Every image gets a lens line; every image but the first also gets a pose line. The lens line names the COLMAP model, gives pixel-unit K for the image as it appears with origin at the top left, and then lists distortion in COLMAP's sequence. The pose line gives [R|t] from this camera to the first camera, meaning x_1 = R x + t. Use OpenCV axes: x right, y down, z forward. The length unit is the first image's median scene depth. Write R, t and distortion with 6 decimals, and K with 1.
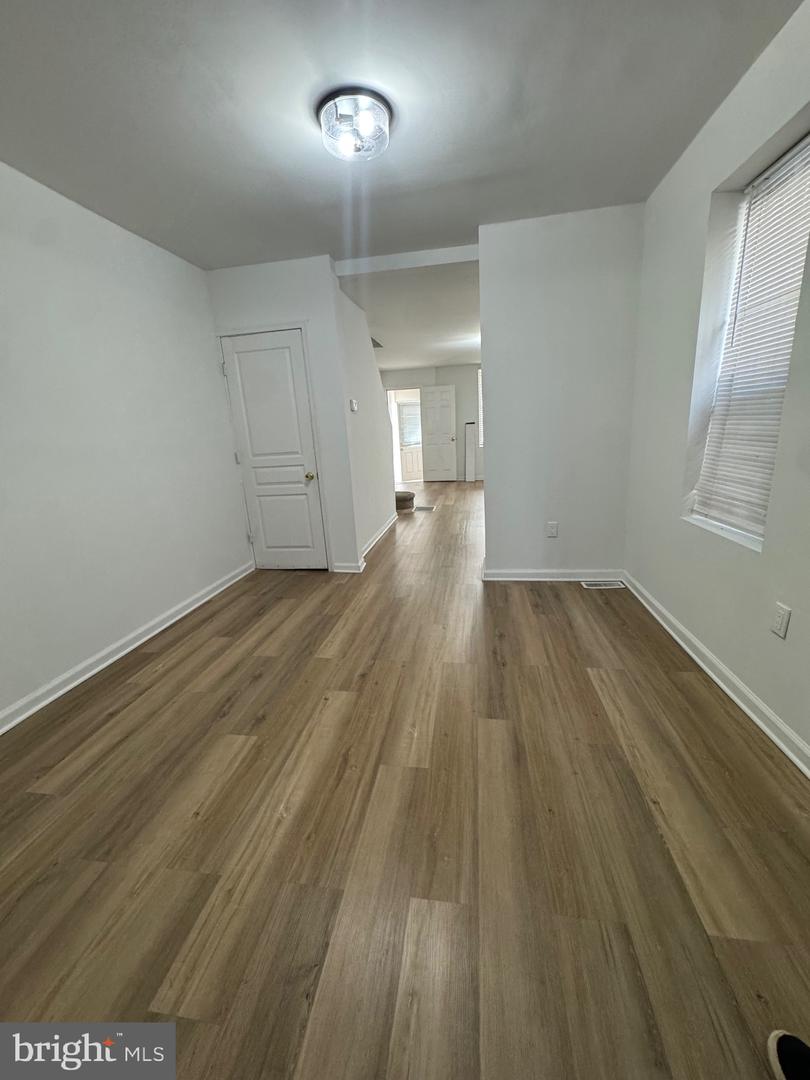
lens RADIAL K [[432.1, 0, 405.6], [0, 432.1, 540.8], [0, 0, 1]] dist [-0.005706, 0.000765]
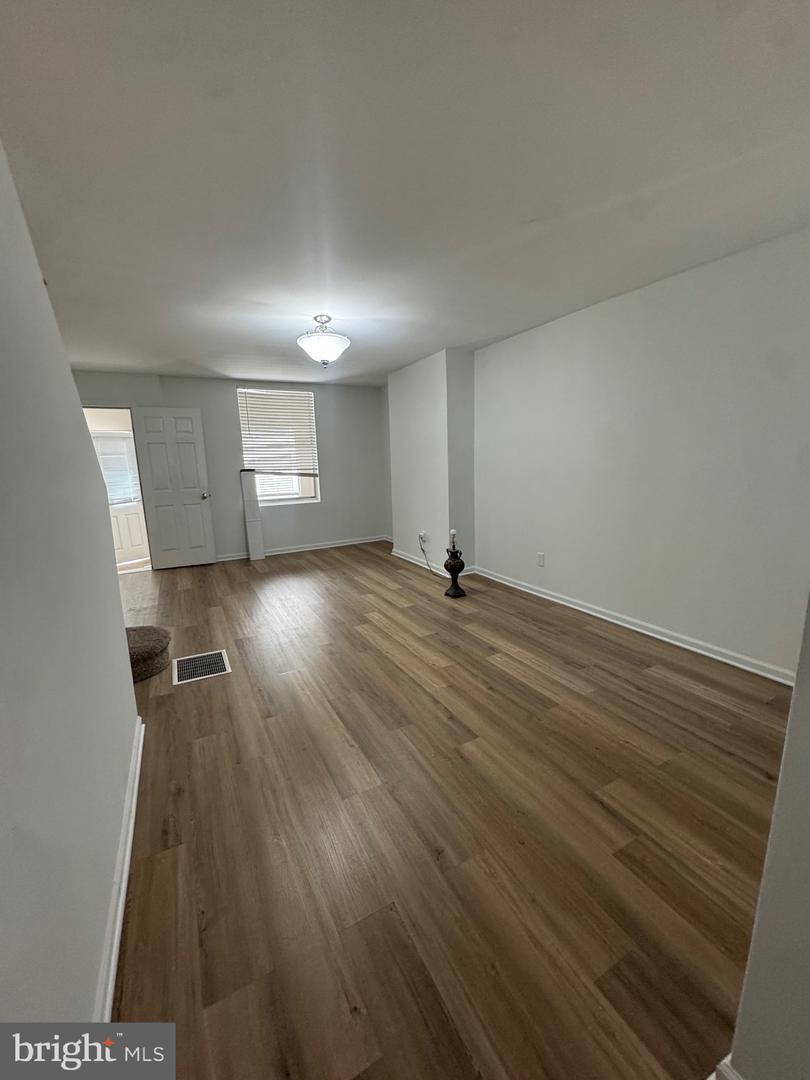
lens RADIAL K [[432.1, 0, 407.7], [0, 432.1, 539.0], [0, 0, 1]] dist [-0.005706, 0.000765]
pose [[0.791398, -0.087102, 0.605064, -0.139765], [0.146763, 0.987920, -0.049744, -0.428894], [-0.593422, 0.128169, 0.794621, 1.477457]]
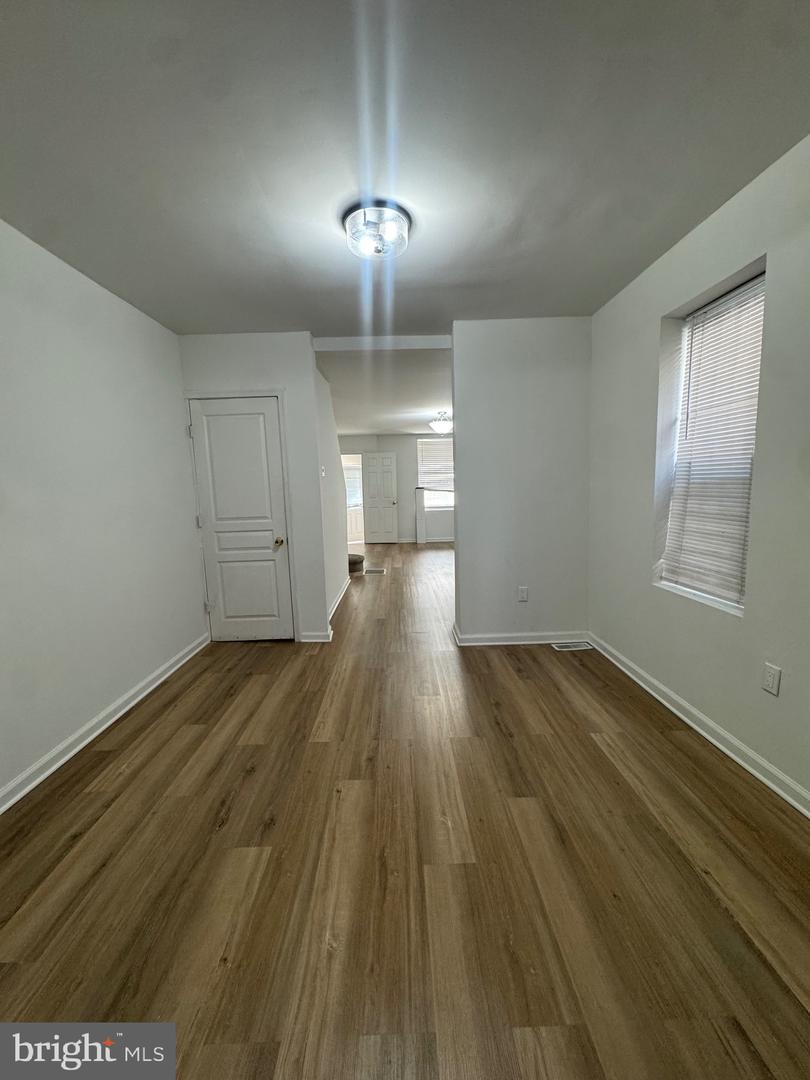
lens RADIAL K [[432.1, 0, 401.8], [0, 432.1, 540.1], [0, 0, 1]] dist [-0.005706, 0.000765]
pose [[0.984294, 0.006210, 0.176429, -0.214222], [0.017993, 0.990648, -0.135252, -0.030651], [-0.175619, 0.136302, 0.974977, 0.021691]]
